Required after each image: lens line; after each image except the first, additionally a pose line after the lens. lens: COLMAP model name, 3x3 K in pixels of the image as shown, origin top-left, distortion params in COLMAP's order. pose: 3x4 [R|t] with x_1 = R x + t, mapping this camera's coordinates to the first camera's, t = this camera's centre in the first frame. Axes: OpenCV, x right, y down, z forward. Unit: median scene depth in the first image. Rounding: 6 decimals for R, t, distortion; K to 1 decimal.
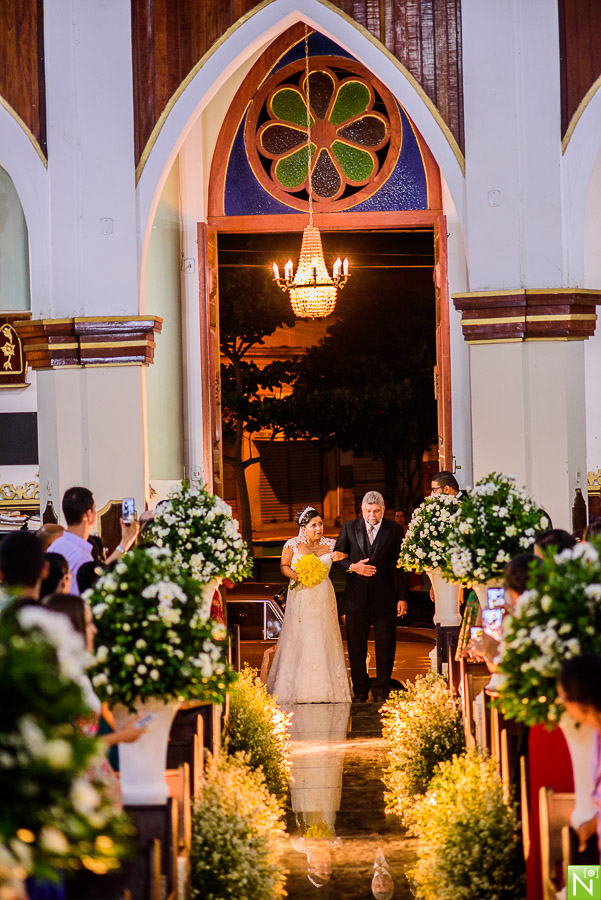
lens RADIAL K [[2779.8, 0, 304.3], [0, 2779.8, 451.4], [0, 0, 1]] dist [0.087417, 0.000000]
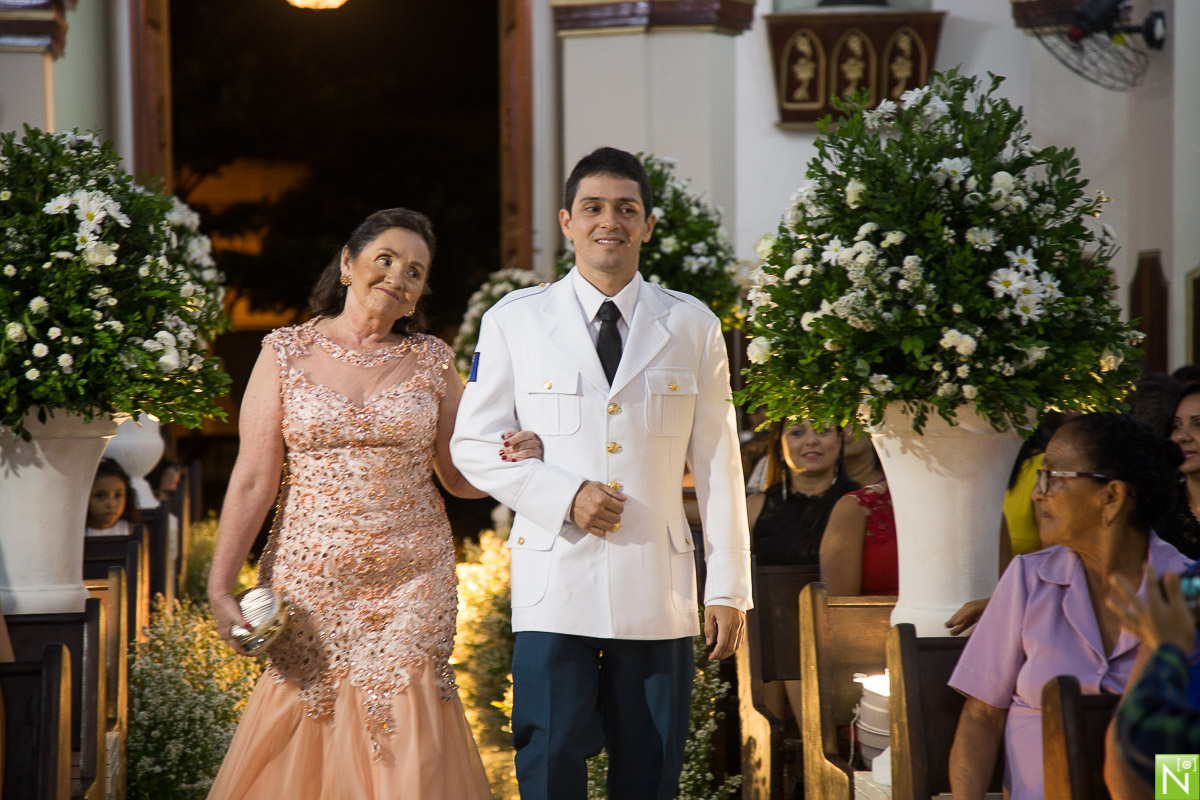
lens RADIAL K [[3503.9, 0, 599.4], [0, 3503.9, 401.7], [0, 0, 1]] dist [0.704868, 0.000000]
pose [[0.995374, 0.013850, 0.095077, -0.015811], [-0.014256, 0.999892, 0.003600, 0.073179], [-0.095017, -0.004939, 0.995463, 0.293379]]
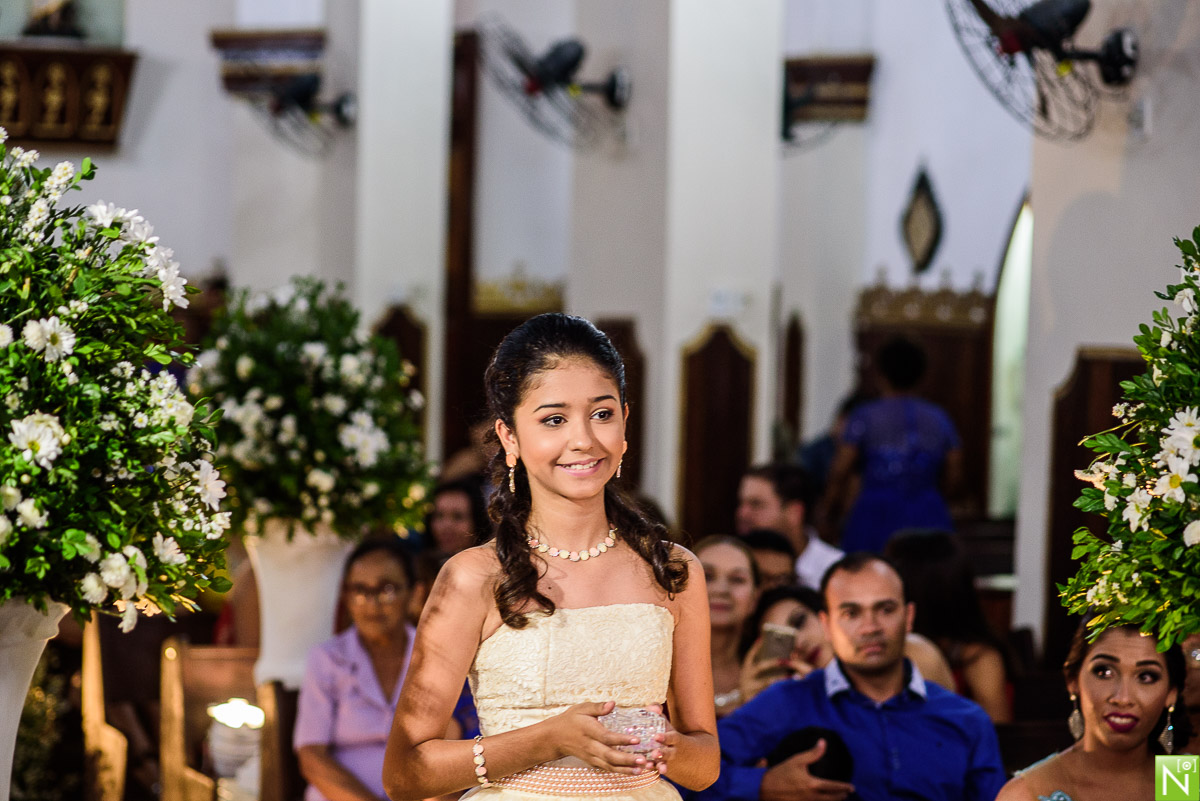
lens RADIAL K [[3706.4, 0, 603.3], [0, 3706.4, 398.2], [0, 0, 1]] dist [0.087417, 0.000000]
pose [[0.938413, 0.041676, 0.342992, -0.119679], [-0.048812, 0.998734, 0.012193, 0.037520], [-0.342049, -0.028184, 0.939259, 0.071705]]
